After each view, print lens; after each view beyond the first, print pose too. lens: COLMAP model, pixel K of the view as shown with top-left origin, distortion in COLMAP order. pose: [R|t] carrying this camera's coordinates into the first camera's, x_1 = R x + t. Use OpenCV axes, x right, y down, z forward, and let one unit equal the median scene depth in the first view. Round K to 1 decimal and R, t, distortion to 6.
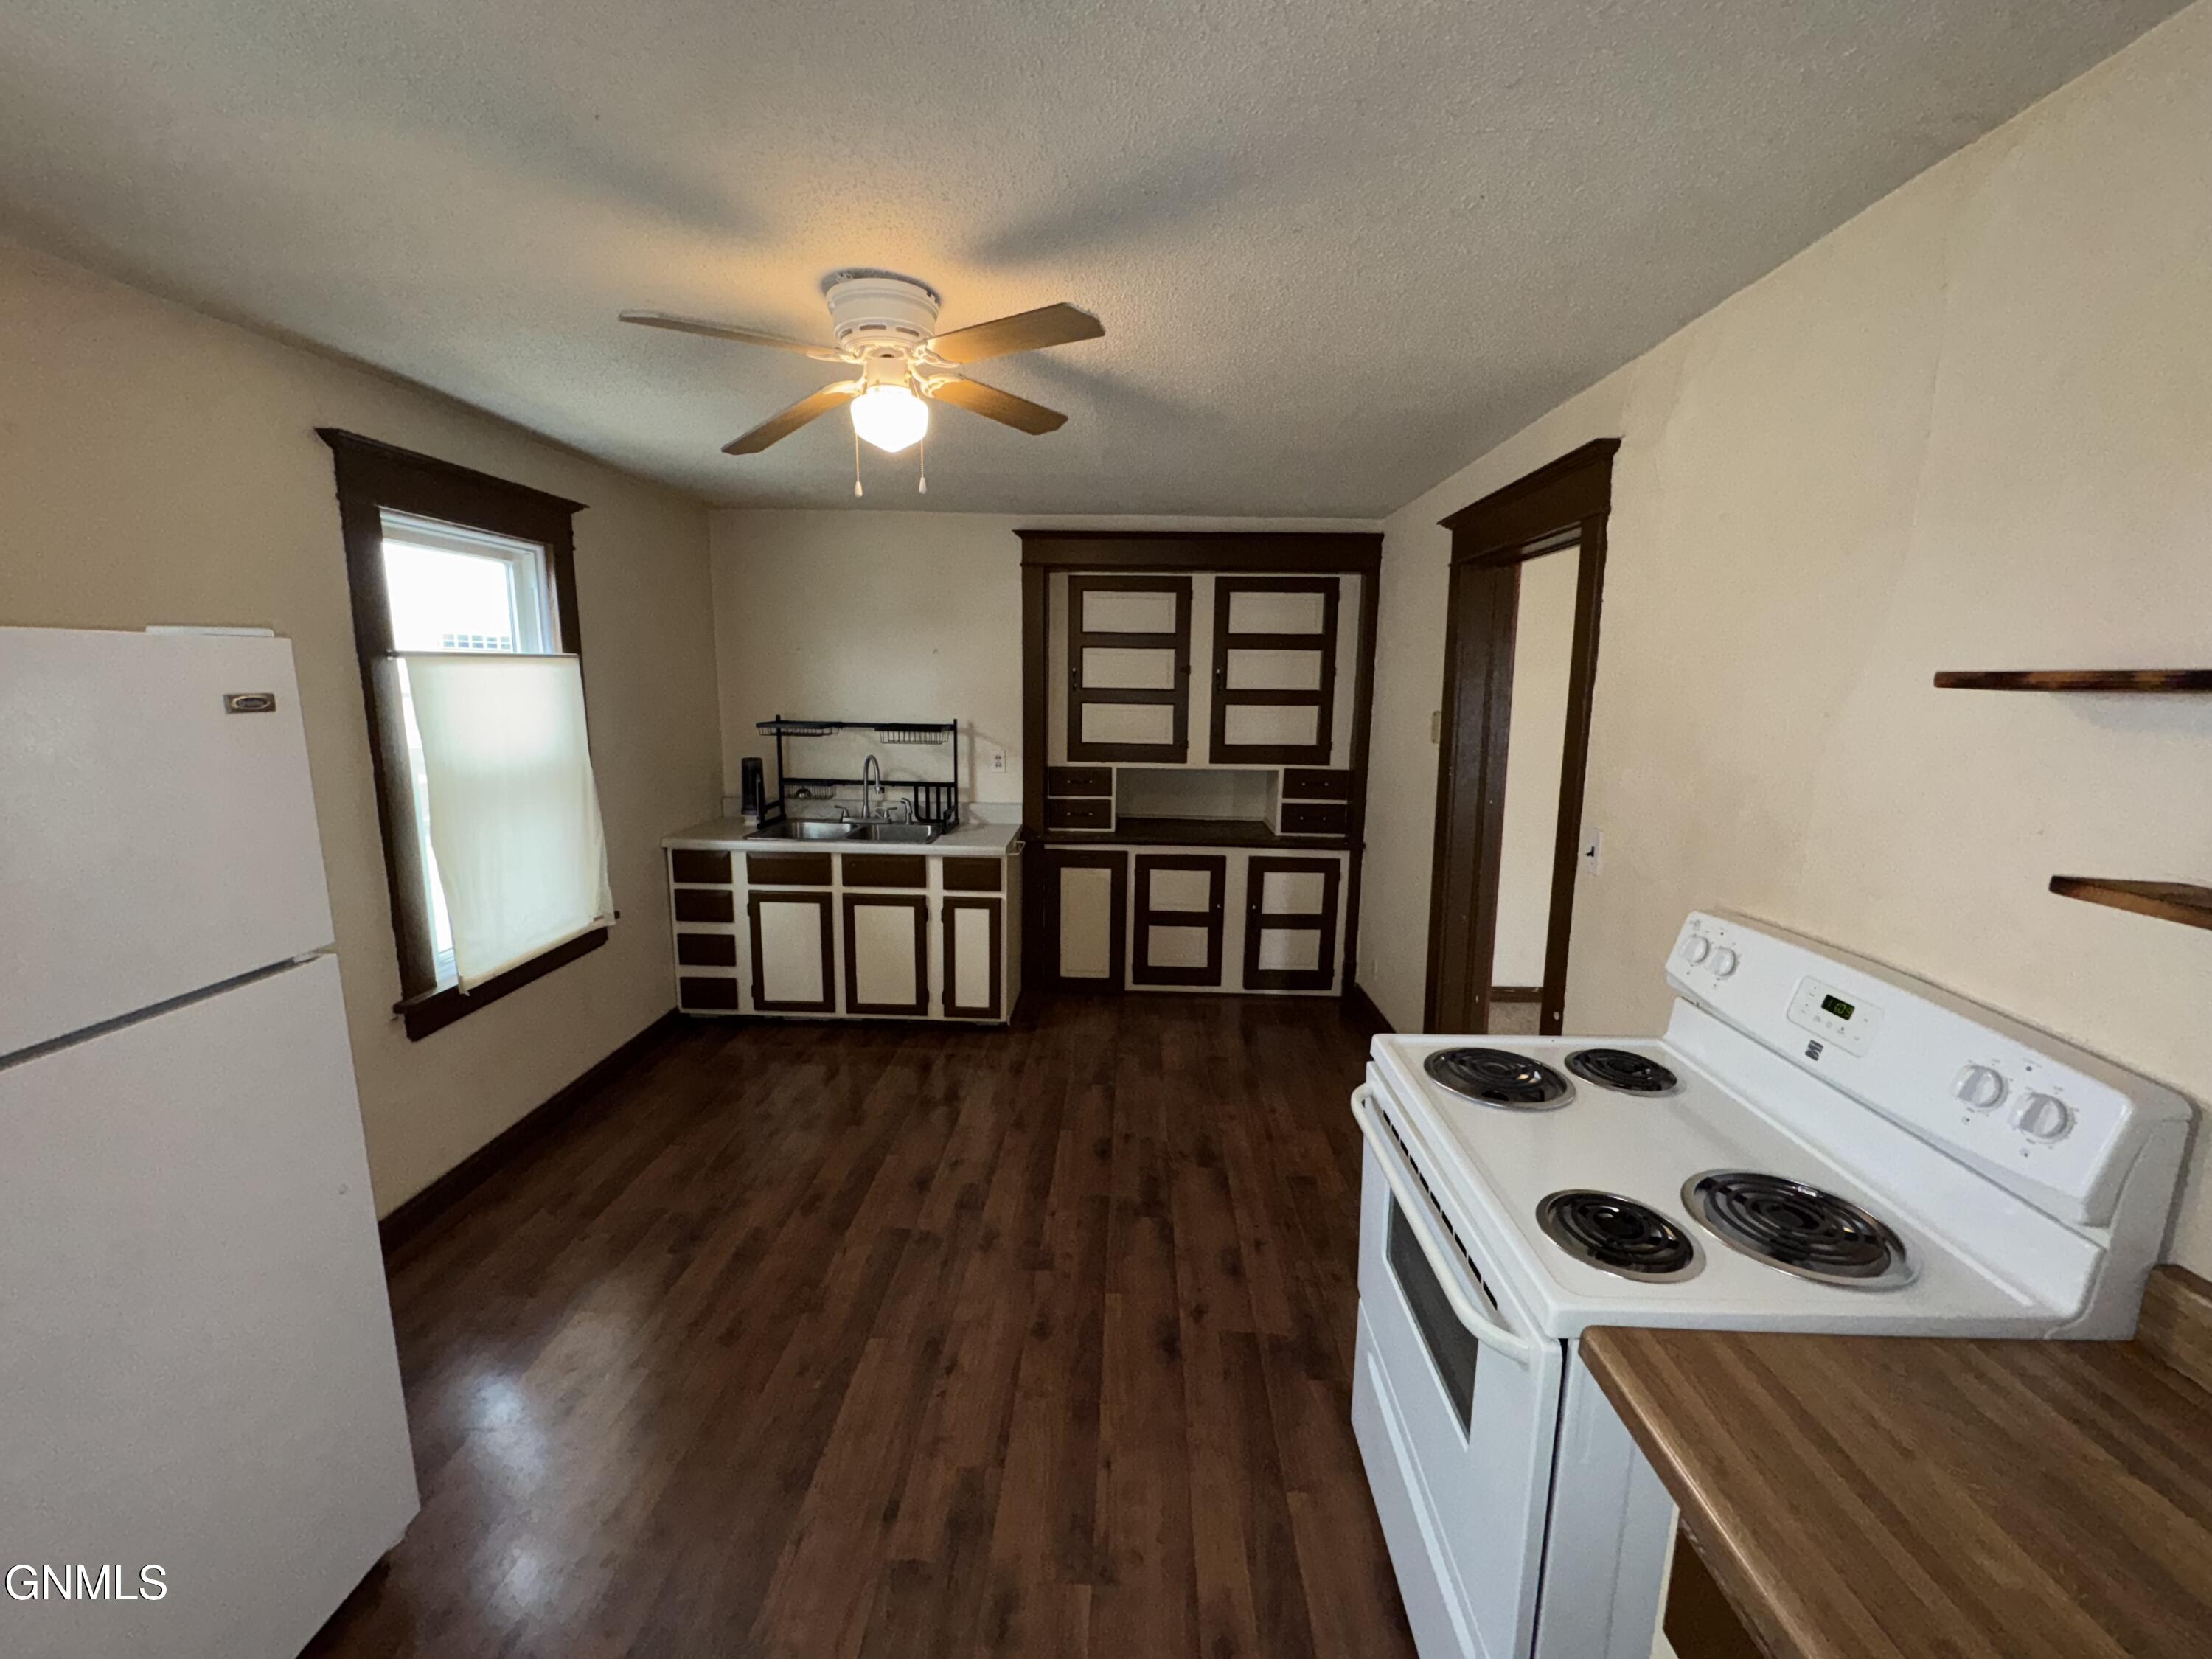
lens RADIAL K [[882.6, 0, 1101.5], [0, 882.6, 827.2], [0, 0, 1]] dist [-0.000785, -0.000024]
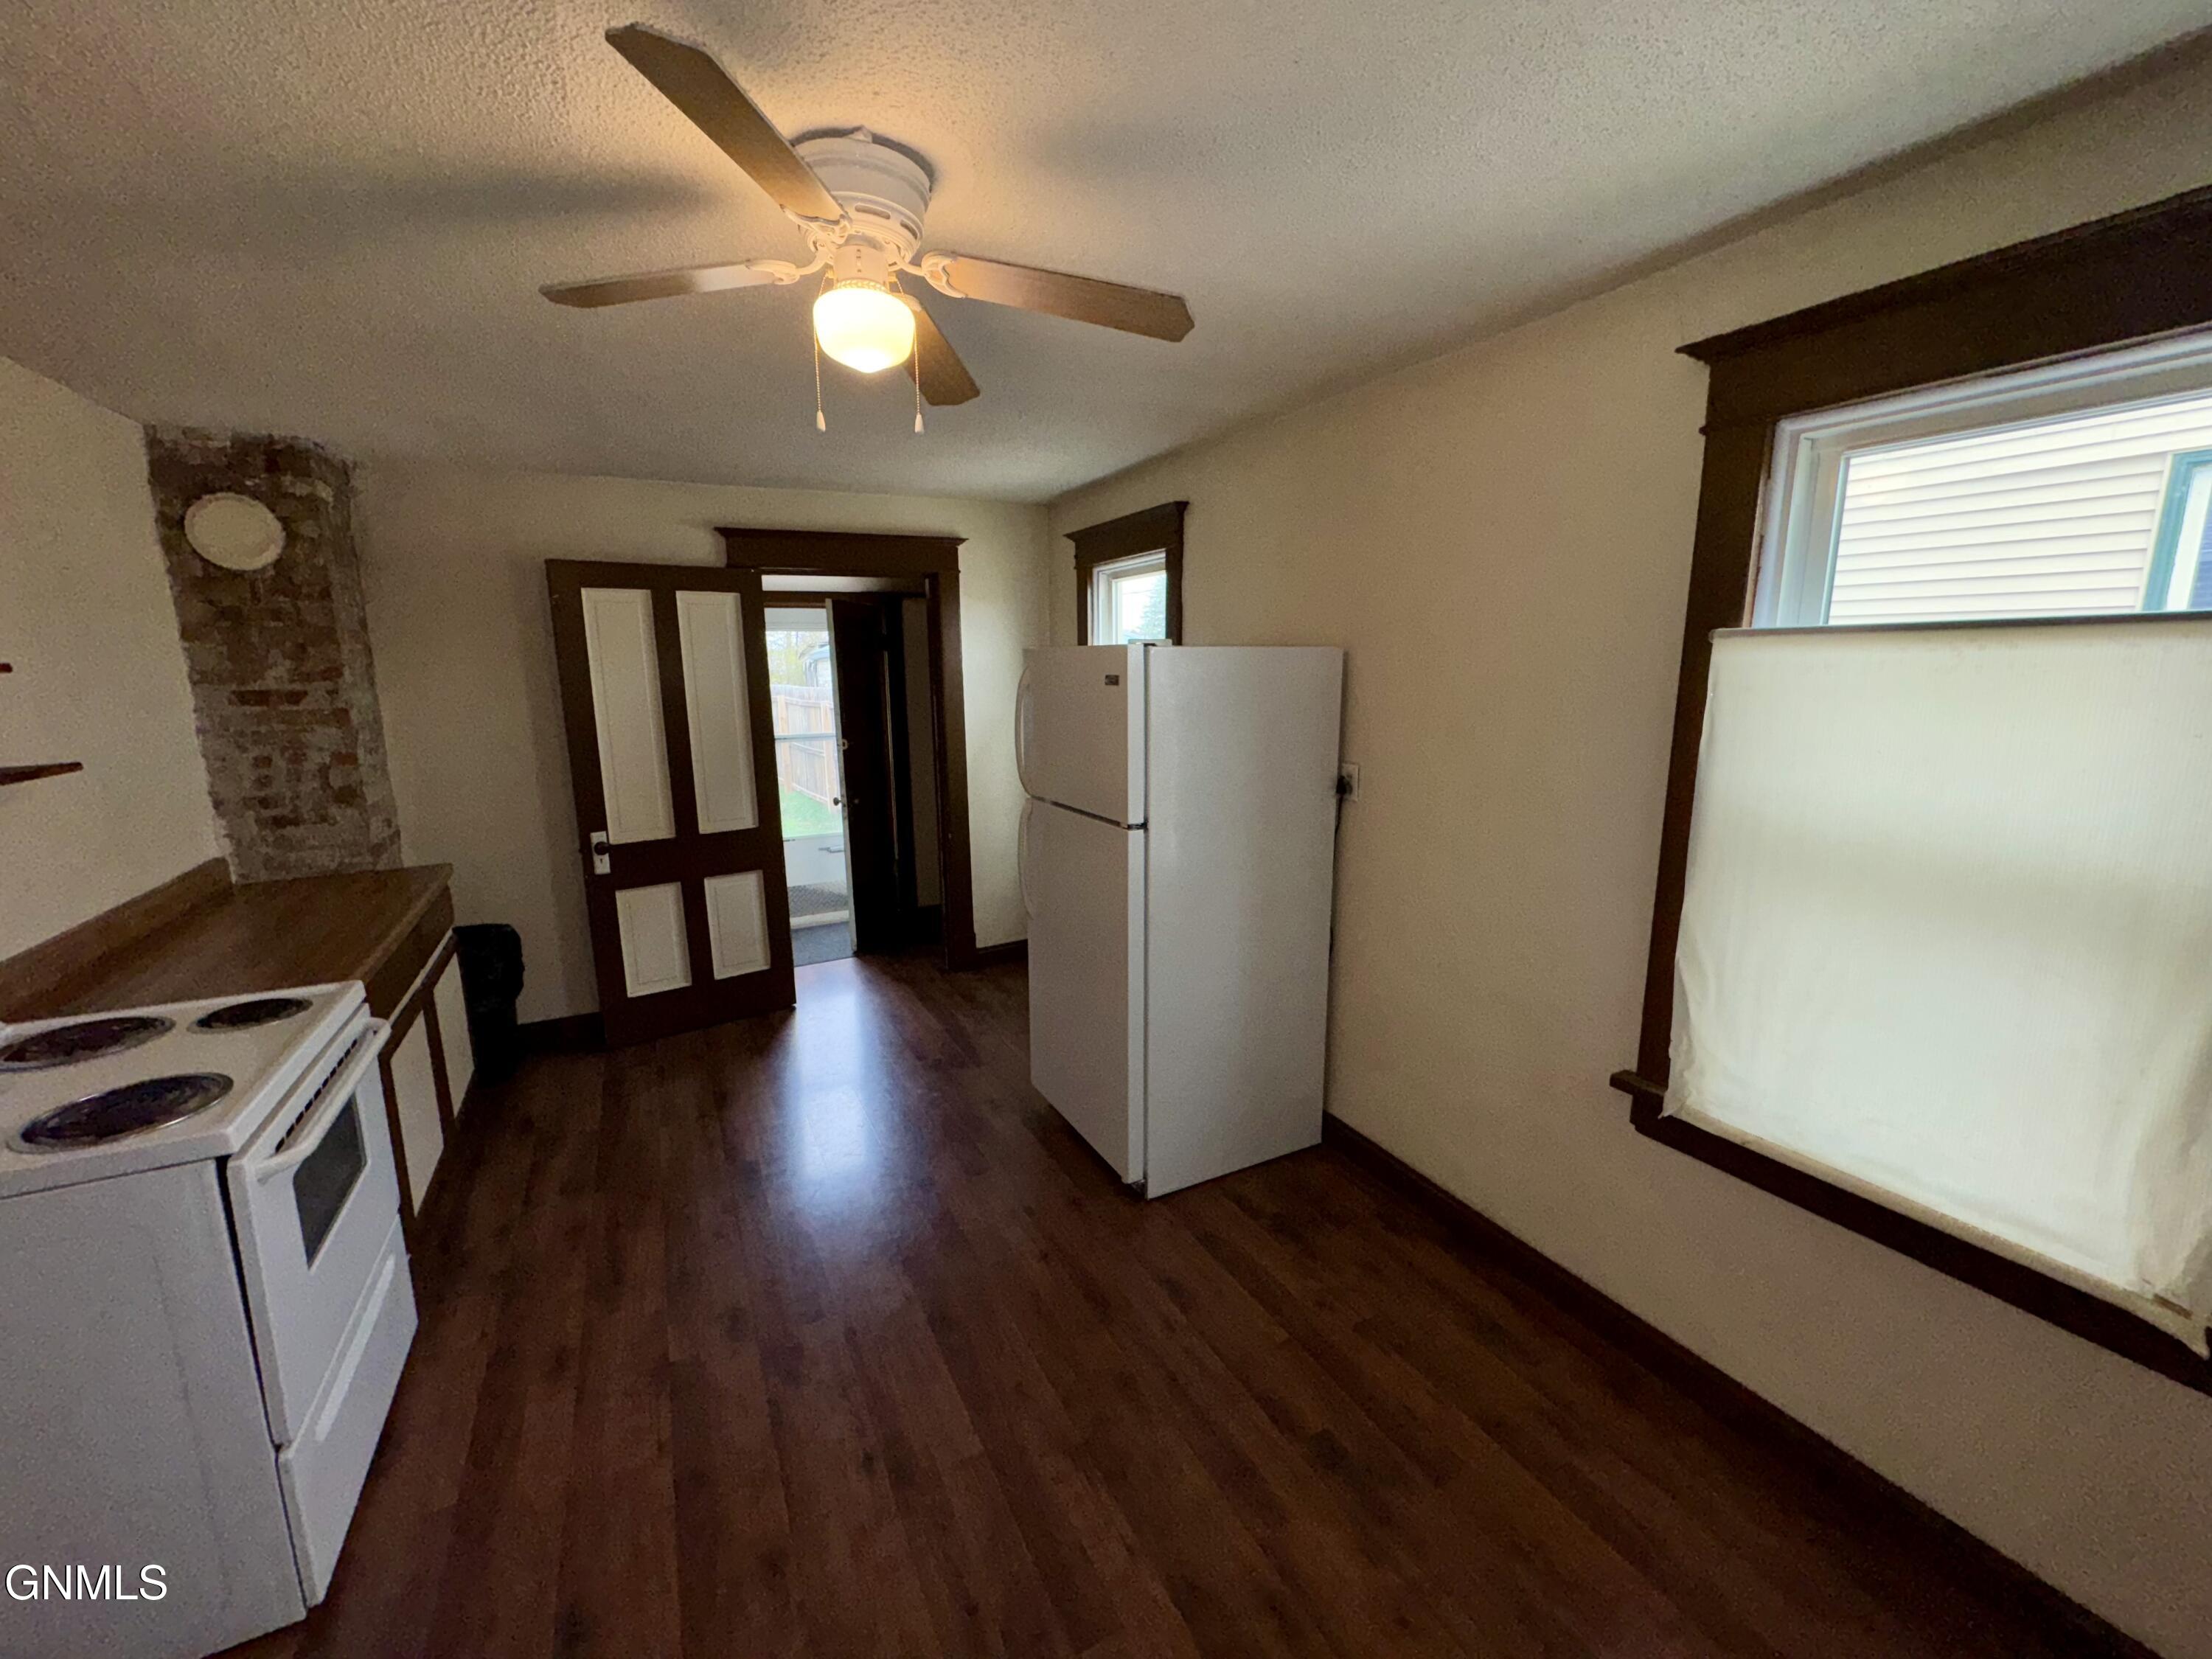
lens RADIAL K [[882.6, 0, 1101.5], [0, 882.6, 827.2], [0, 0, 1]] dist [-0.000785, -0.000024]
pose [[-0.872052, 0.089821, -0.481100, -0.008988], [-0.082260, 0.942130, 0.325000, -0.269896], [0.482451, 0.322992, -0.814197, 1.571255]]
